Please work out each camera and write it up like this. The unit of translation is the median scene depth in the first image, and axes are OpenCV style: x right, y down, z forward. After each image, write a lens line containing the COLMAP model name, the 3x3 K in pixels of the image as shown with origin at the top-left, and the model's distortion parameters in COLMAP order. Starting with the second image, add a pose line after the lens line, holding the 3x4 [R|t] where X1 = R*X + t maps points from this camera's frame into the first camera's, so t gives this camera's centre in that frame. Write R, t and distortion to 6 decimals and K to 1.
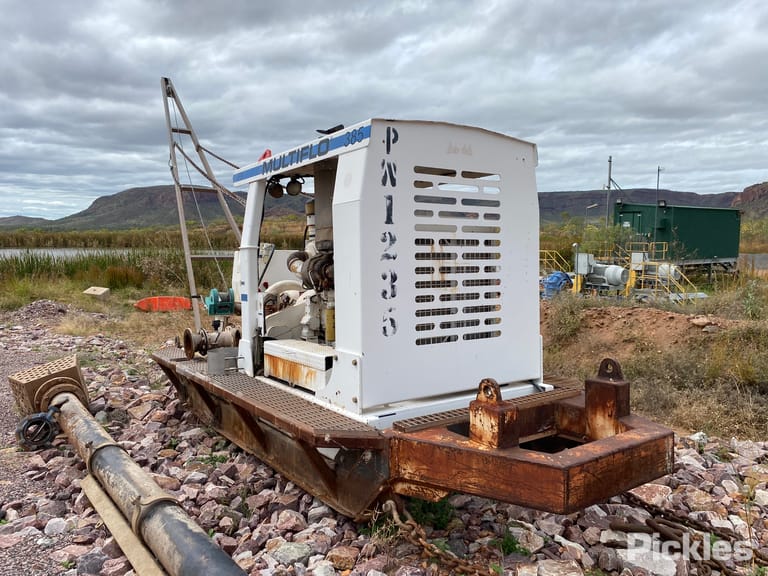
lens RADIAL K [[586.7, 0, 377.8], [0, 586.7, 289.8], [0, 0, 1]] dist [0.010848, -0.005853]
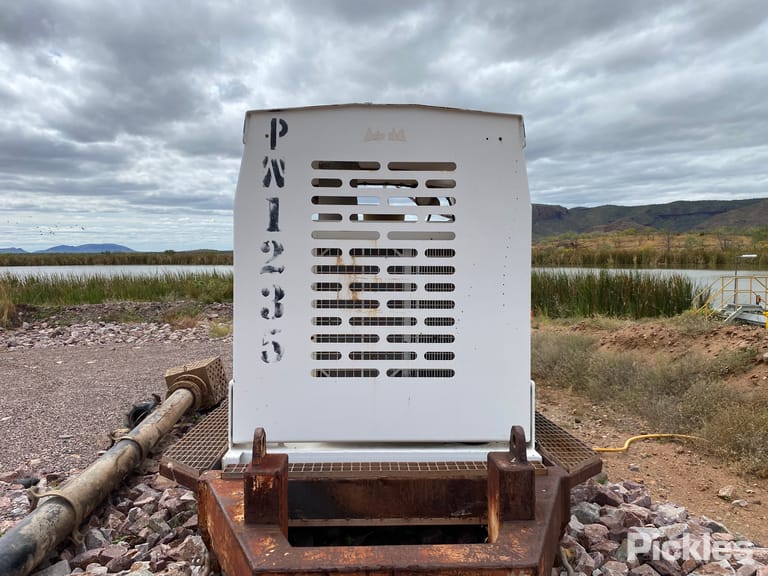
lens RADIAL K [[586.7, 0, 361.9], [0, 586.7, 300.4], [0, 0, 1]] dist [0.010848, -0.005853]
pose [[0.838086, 0.032274, -0.544582, 0.565997], [-0.038642, 0.999253, -0.000248, -0.015561], [0.544168, 0.021251, 0.838707, 0.336579]]
